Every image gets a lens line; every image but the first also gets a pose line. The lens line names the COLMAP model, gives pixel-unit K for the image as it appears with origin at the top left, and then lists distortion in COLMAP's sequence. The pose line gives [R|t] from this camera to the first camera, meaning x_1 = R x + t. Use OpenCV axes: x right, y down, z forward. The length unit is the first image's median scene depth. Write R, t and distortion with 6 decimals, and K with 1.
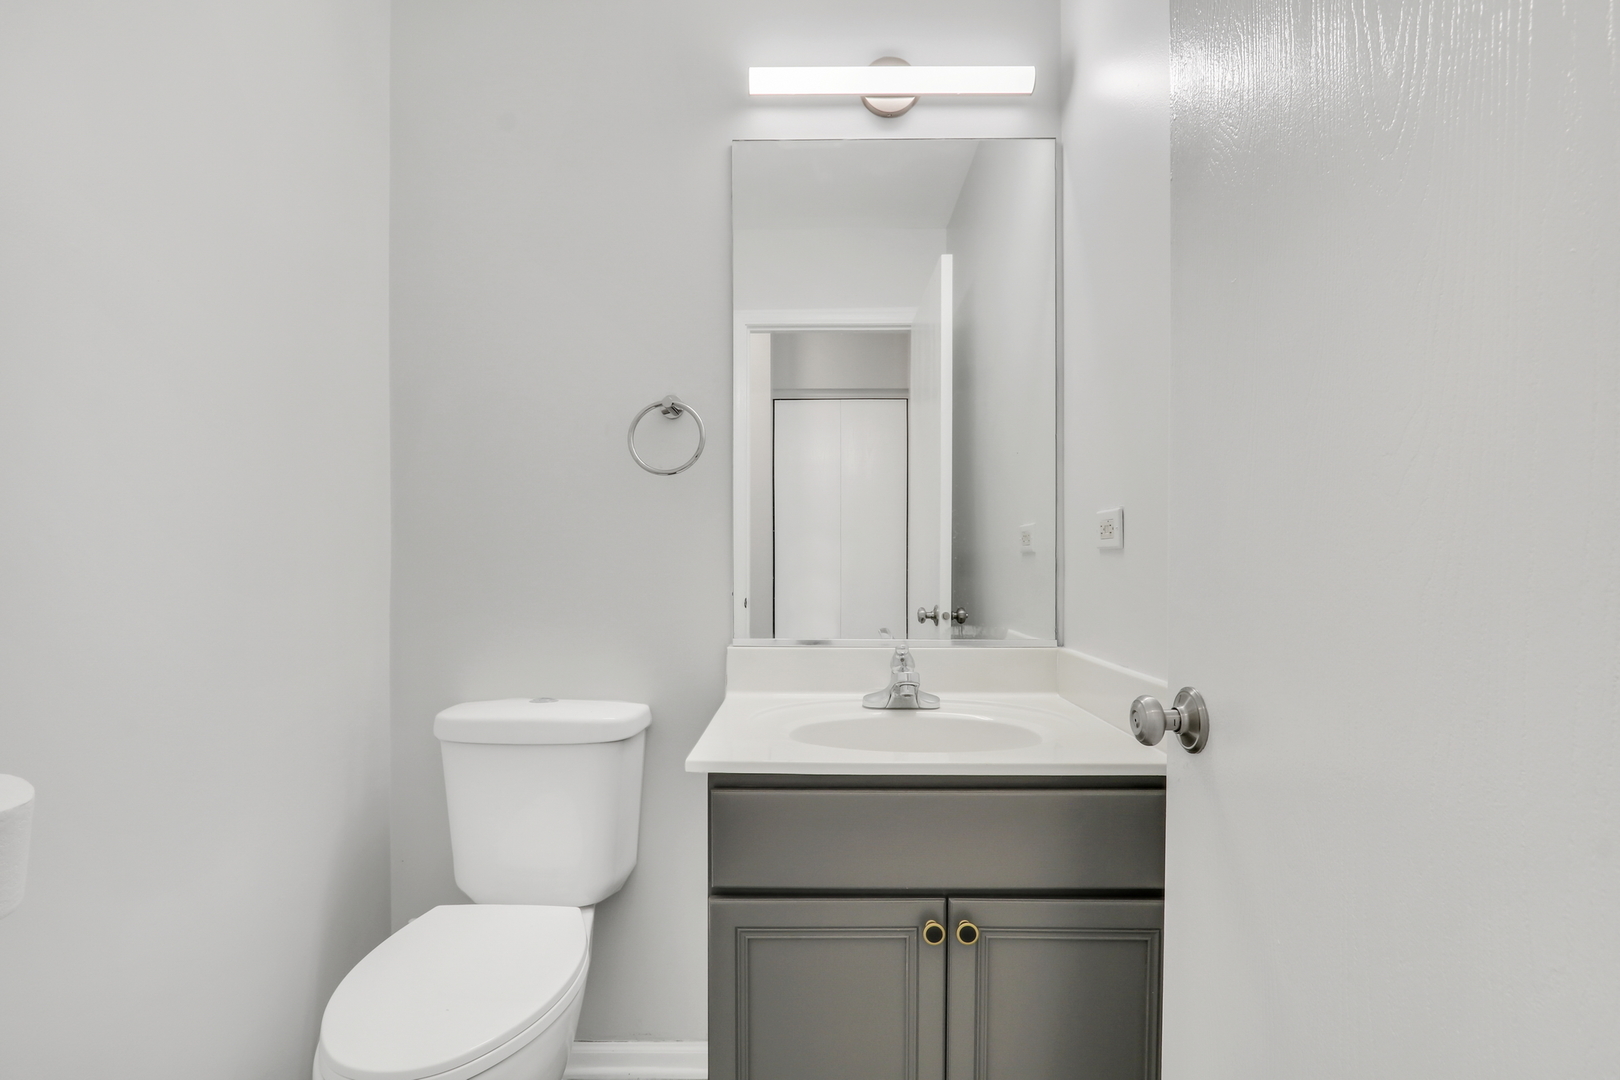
lens RADIAL K [[808.5, 0, 809.0], [0, 808.5, 549.0], [0, 0, 1]] dist [-0.037923, -0.000041]
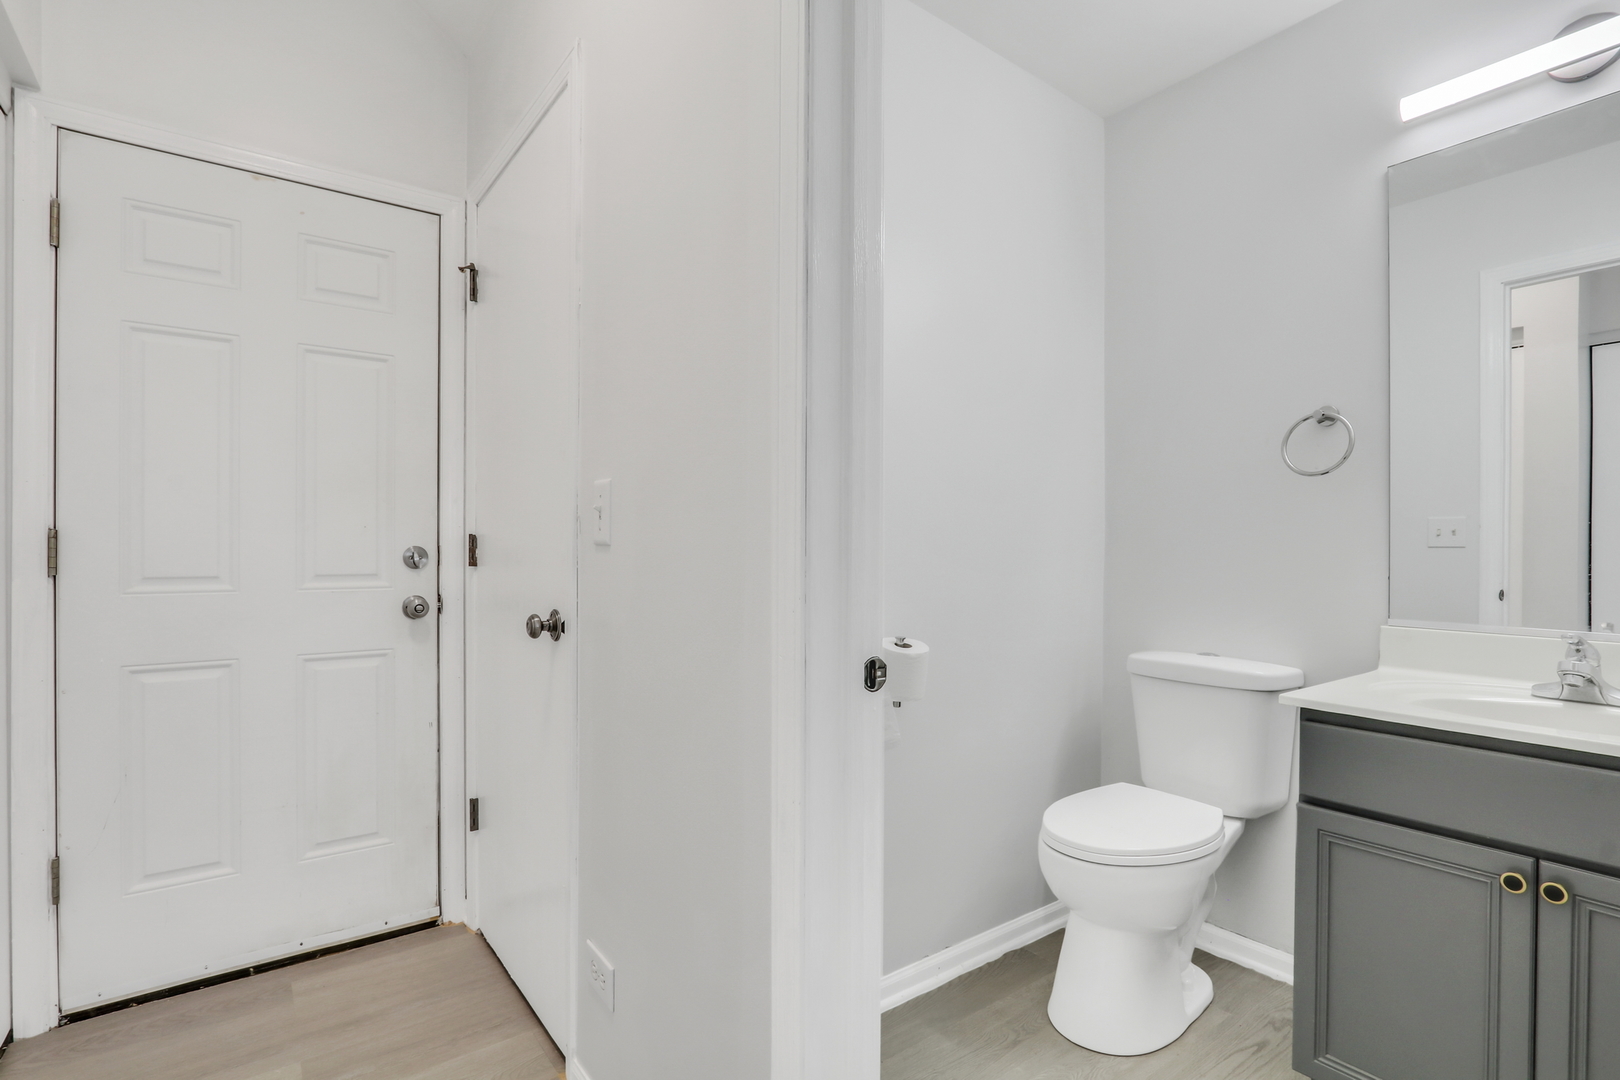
lens RADIAL K [[775.5, 0, 802.8], [0, 775.5, 561.1], [0, 0, 1]] dist [-0.002532, -0.000228]
pose [[0.605101, 0.022394, -0.795834, 0.284159], [-0.000762, 0.999620, 0.027549, 0.003498], [0.796149, -0.016064, 0.604888, -0.301754]]
